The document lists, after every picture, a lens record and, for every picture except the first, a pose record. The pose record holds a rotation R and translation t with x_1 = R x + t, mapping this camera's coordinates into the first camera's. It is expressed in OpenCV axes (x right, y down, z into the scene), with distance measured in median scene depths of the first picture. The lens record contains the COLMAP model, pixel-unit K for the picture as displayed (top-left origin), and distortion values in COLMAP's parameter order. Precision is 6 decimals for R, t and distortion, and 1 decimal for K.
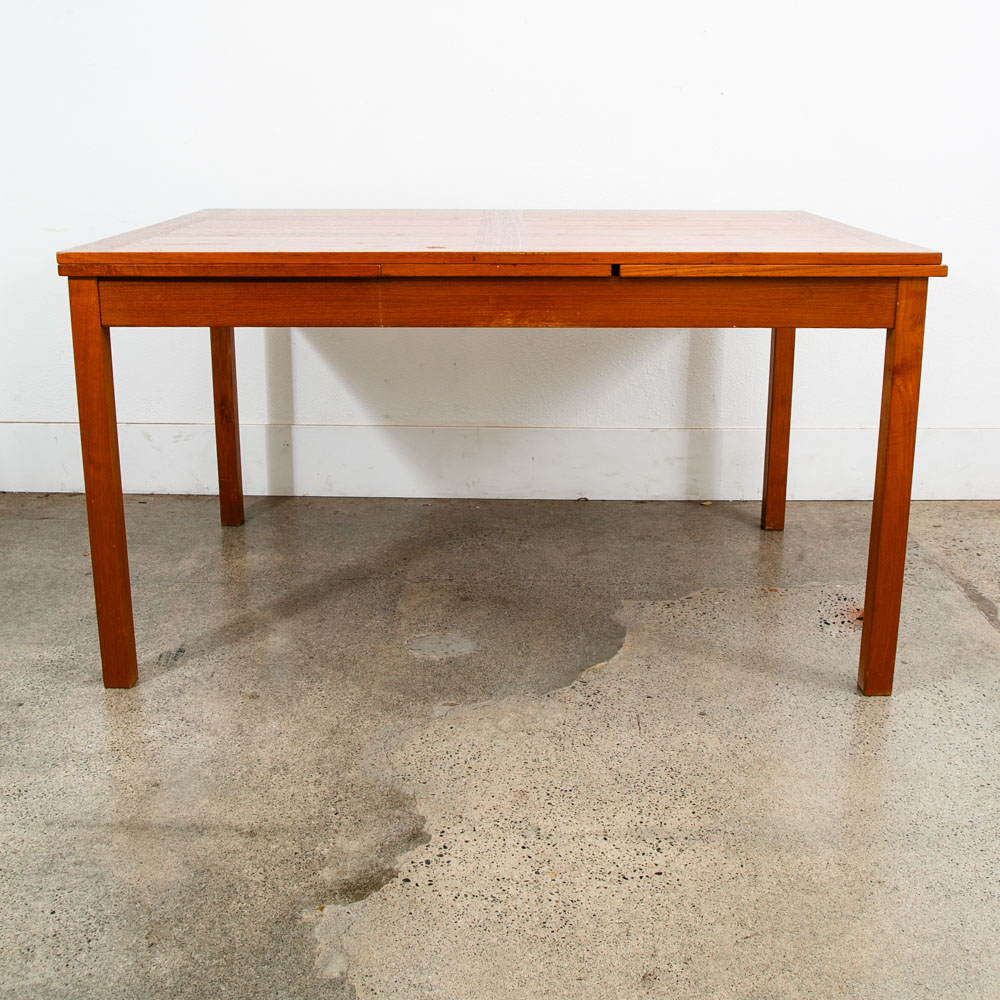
lens RADIAL K [[1168.8, 0, 487.5], [0, 1168.8, 394.9], [0, 0, 1]] dist [-0.117497, 0.077032]
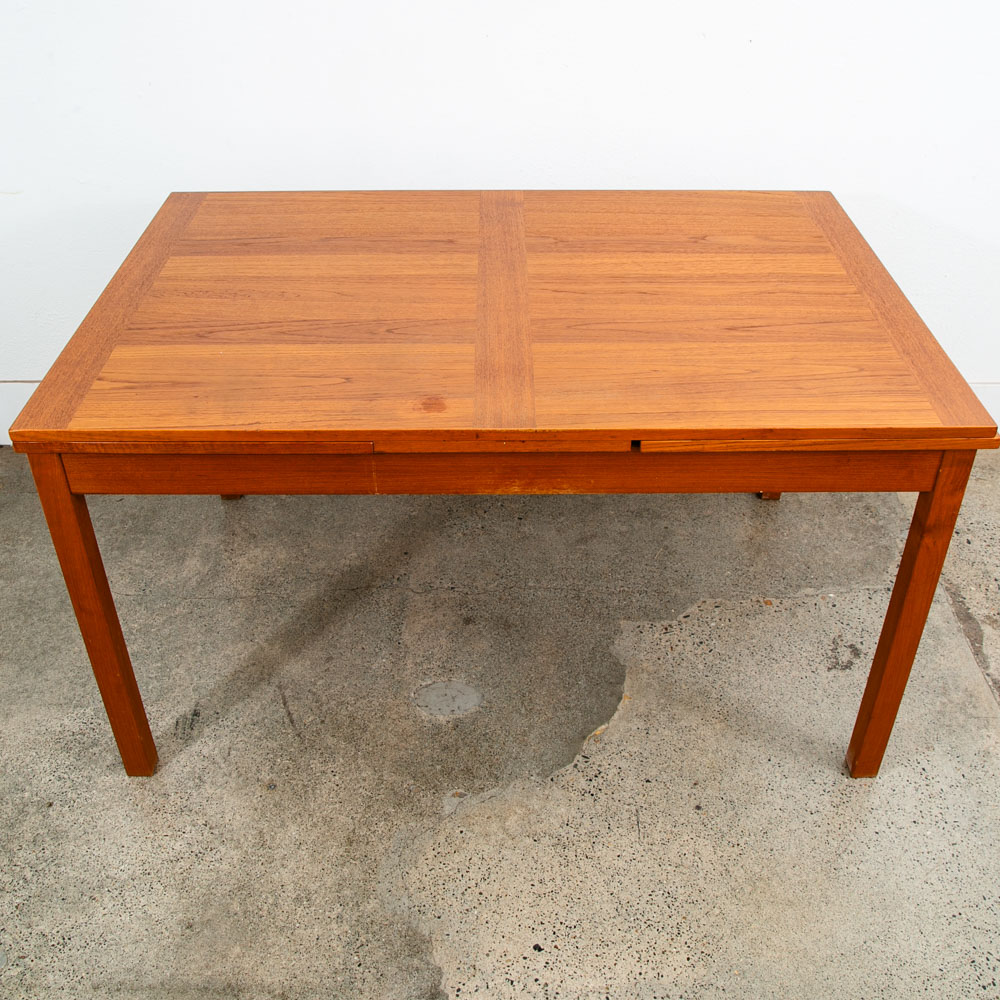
lens RADIAL K [[1082.5, 0, 489.2], [0, 1082.5, 465.8], [0, 0, 1]] dist [-0.126812, 0.068718]
pose [[0.999825, -0.014887, 0.011337, -0.011794], [0.009710, 0.930662, 0.365750, -0.380867], [-0.015996, -0.365576, 0.930644, 0.214547]]
